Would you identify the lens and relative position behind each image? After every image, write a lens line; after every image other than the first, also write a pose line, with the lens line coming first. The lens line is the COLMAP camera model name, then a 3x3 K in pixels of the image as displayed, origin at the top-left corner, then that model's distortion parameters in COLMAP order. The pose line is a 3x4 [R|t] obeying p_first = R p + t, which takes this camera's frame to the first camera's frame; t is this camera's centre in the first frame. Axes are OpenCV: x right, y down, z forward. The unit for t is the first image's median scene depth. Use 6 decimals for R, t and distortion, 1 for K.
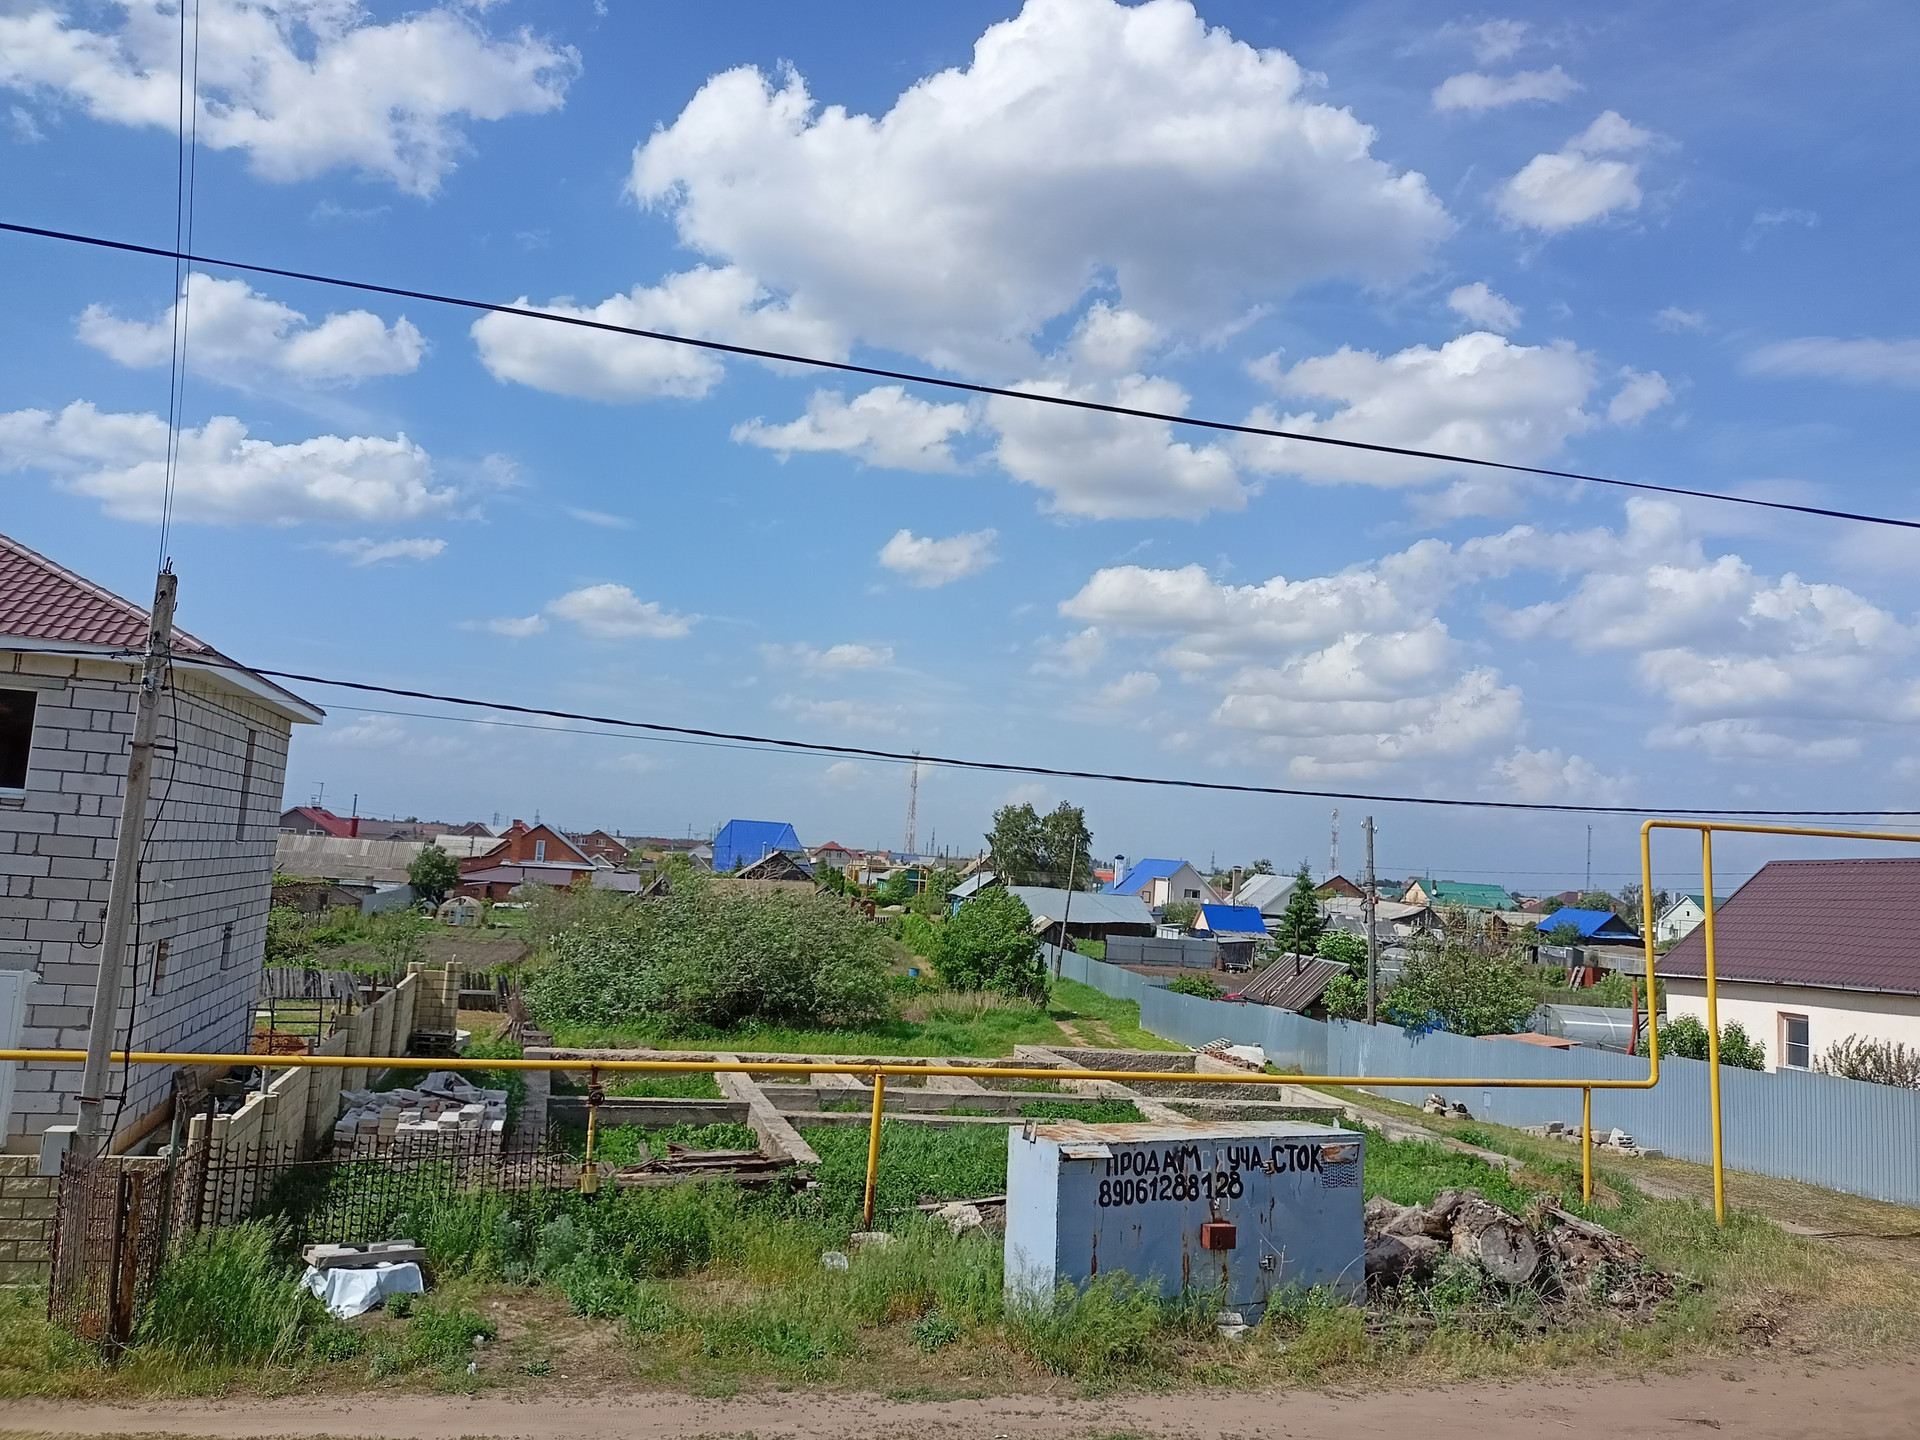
lens RADIAL K [[1384.2, 0, 949.0], [0, 1384.2, 730.2], [0, 0, 1]] dist [0.051057, -0.049703]
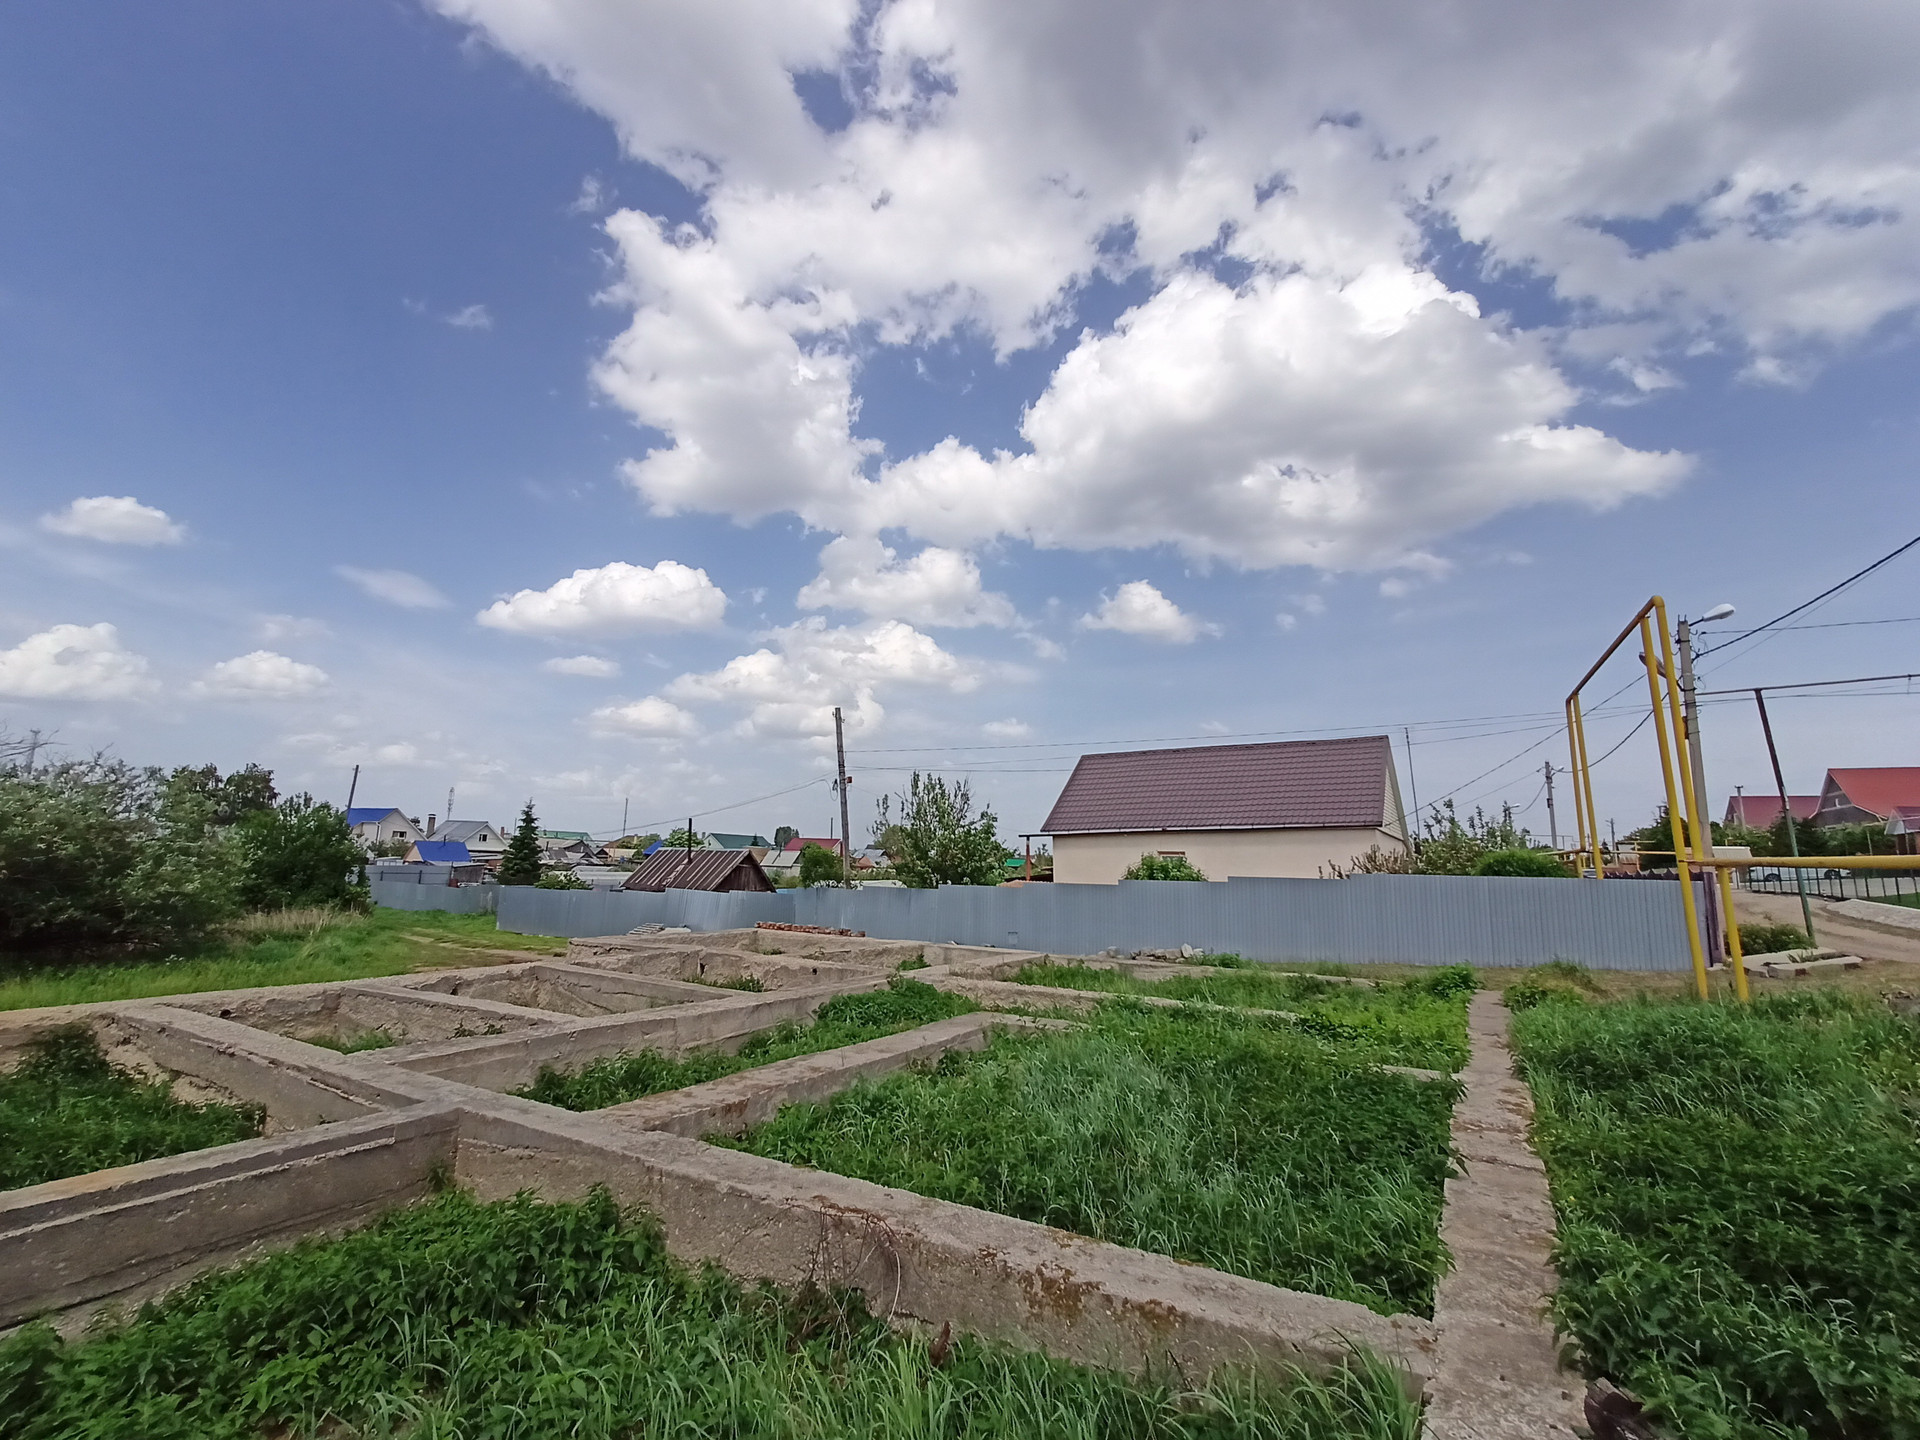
lens RADIAL K [[865.2, 0, 960.0], [0, 865.2, 720.0], [0, 0, 1]] dist [0.001139, -0.000069]
pose [[0.702148, 0.068488, 0.708729, -0.250731], [-0.053689, 0.997622, -0.043215, 0.195793], [-0.710004, -0.007707, 0.704156, 0.874678]]
